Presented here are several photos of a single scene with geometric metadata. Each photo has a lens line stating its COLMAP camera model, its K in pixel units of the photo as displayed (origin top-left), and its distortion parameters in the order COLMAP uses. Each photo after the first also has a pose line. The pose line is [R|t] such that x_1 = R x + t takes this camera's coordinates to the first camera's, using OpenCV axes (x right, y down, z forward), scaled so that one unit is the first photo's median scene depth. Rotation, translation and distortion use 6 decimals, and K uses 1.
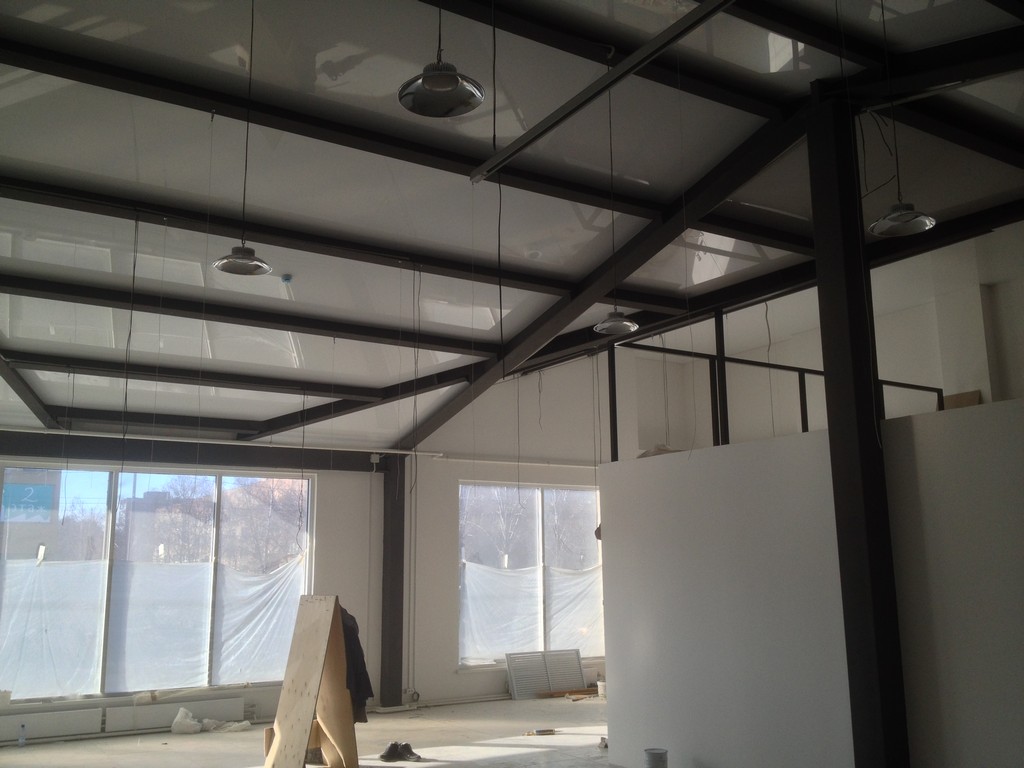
lens RADIAL K [[960.4, 0, 512.5], [0, 960.4, 379.1], [0, 0, 1]] dist [0.139486, -0.253385]
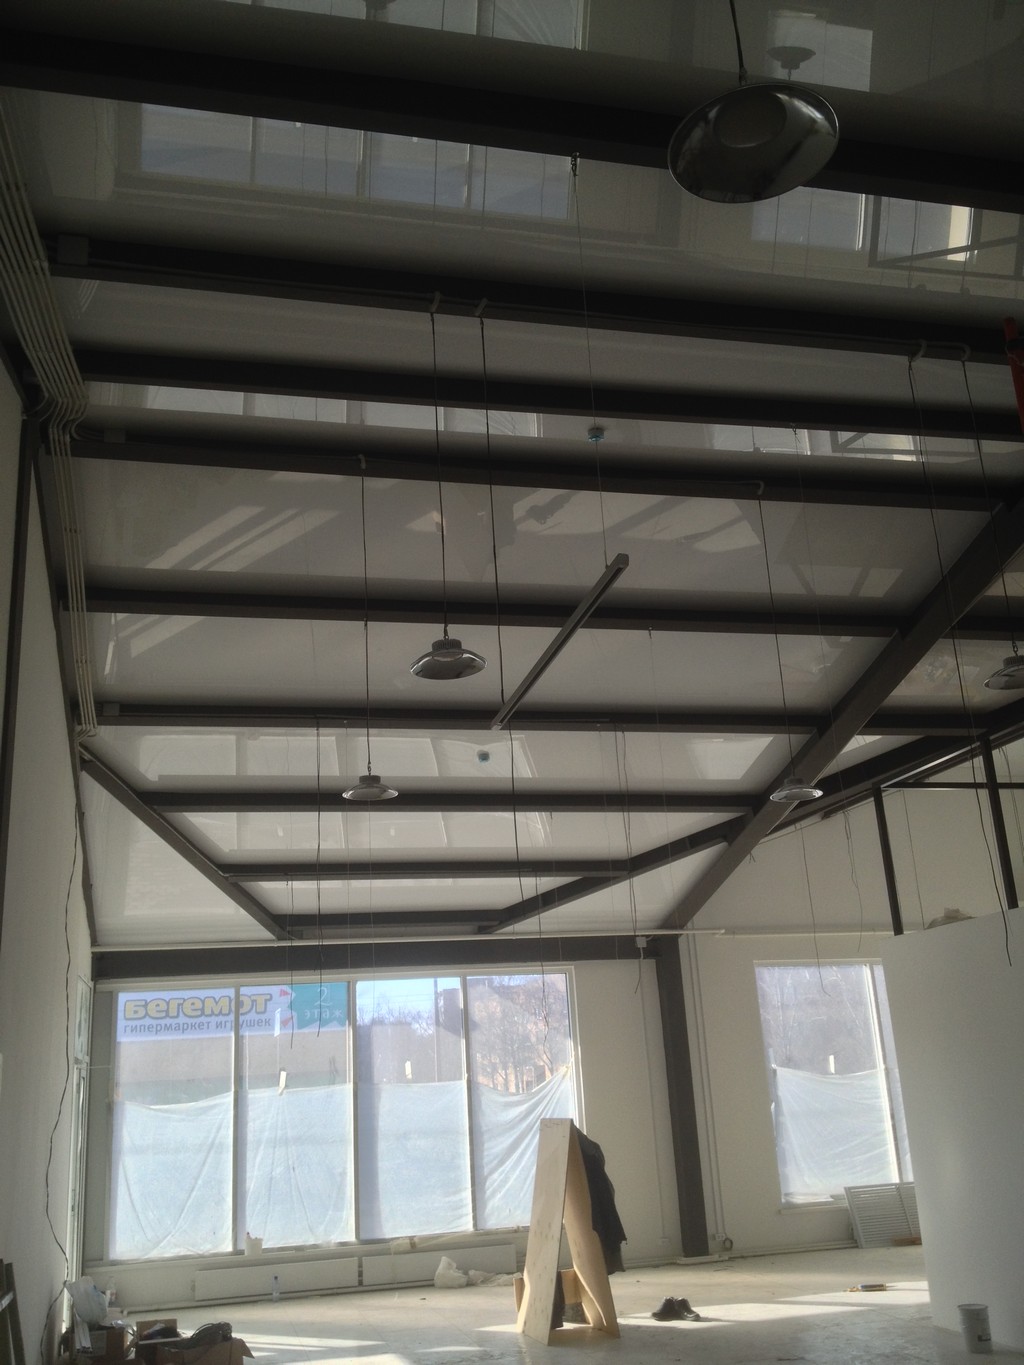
lens RADIAL K [[1275.3, 0, 512.0], [0, 1275.3, 682.5], [0, 0, 1]] dist [0.150652, -0.296584]
pose [[0.946841, -0.135967, -0.291555, 0.119146], [0.106280, 0.987614, -0.115427, -0.025408], [0.303638, 0.078305, 0.949564, -0.107829]]
